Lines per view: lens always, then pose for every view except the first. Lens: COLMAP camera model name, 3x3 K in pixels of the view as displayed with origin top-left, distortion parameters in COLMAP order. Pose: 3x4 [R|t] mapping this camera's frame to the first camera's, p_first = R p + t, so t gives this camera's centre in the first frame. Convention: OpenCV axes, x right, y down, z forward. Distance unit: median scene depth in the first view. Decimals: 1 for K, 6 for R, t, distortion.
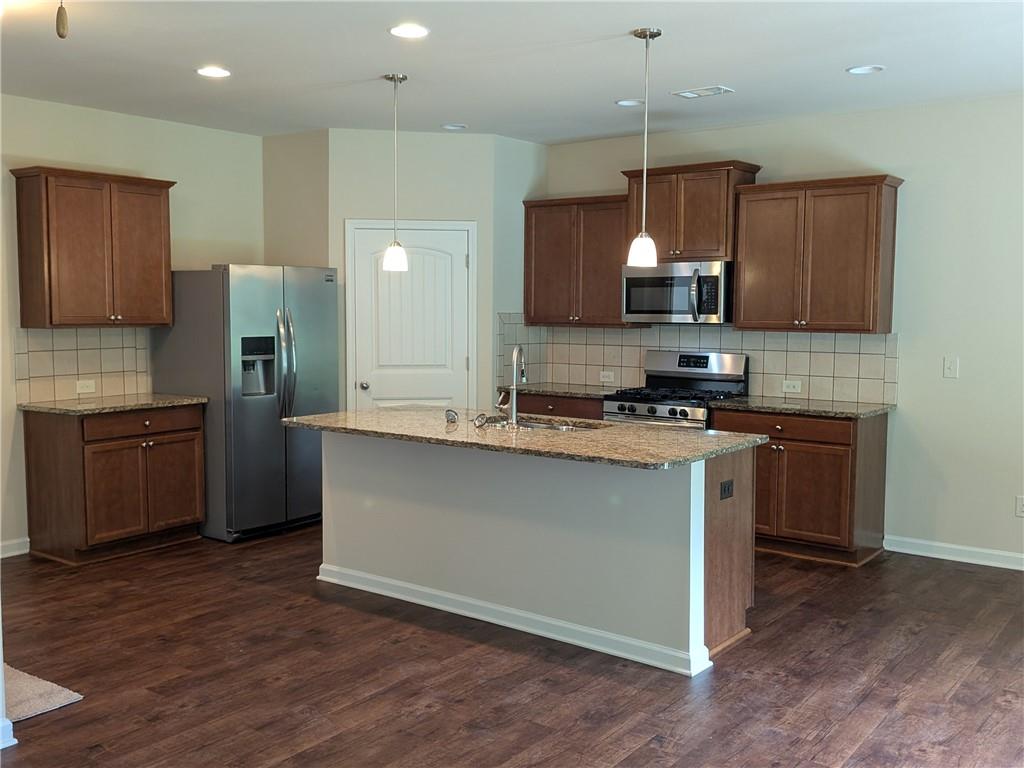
lens RADIAL K [[970.9, 0, 505.9], [0, 970.9, 383.6], [0, 0, 1]] dist [0.056384, 0.000000]
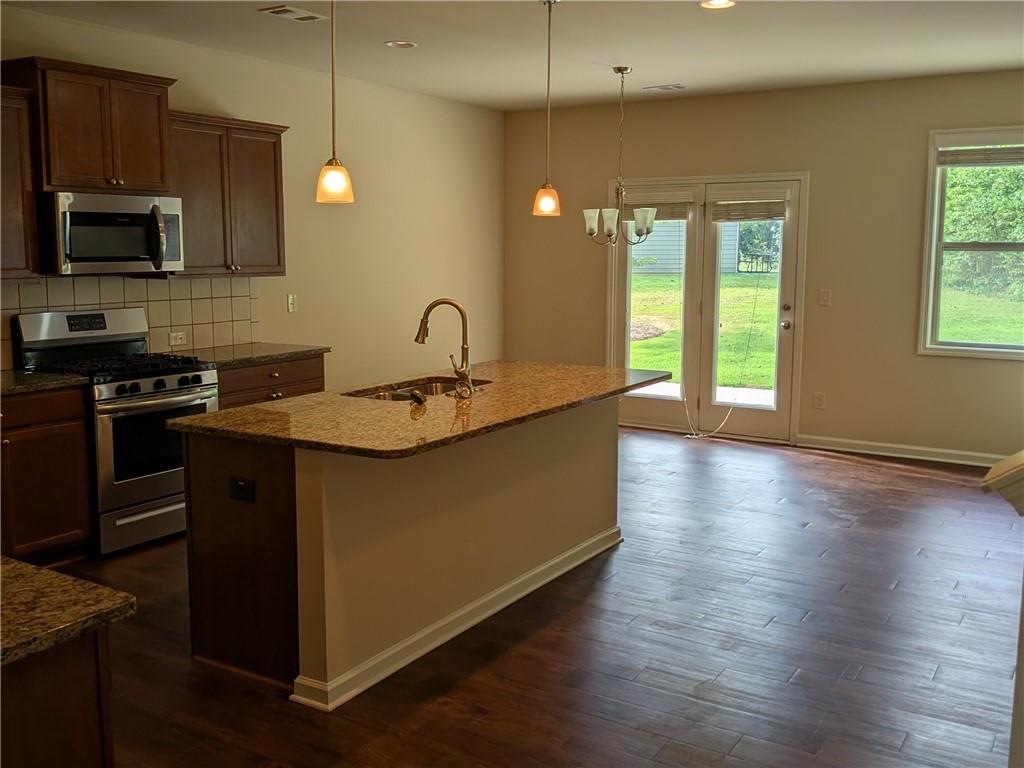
lens RADIAL K [[970.9, 0, 512.8], [0, 970.9, 358.2], [0, 0, 1]] dist [0.056384, 0.000000]
pose [[-0.081098, -0.120146, 0.989438, -0.646635], [0.082103, 0.988529, 0.126765, -0.069509], [-0.993319, 0.091516, -0.070303, 0.757663]]
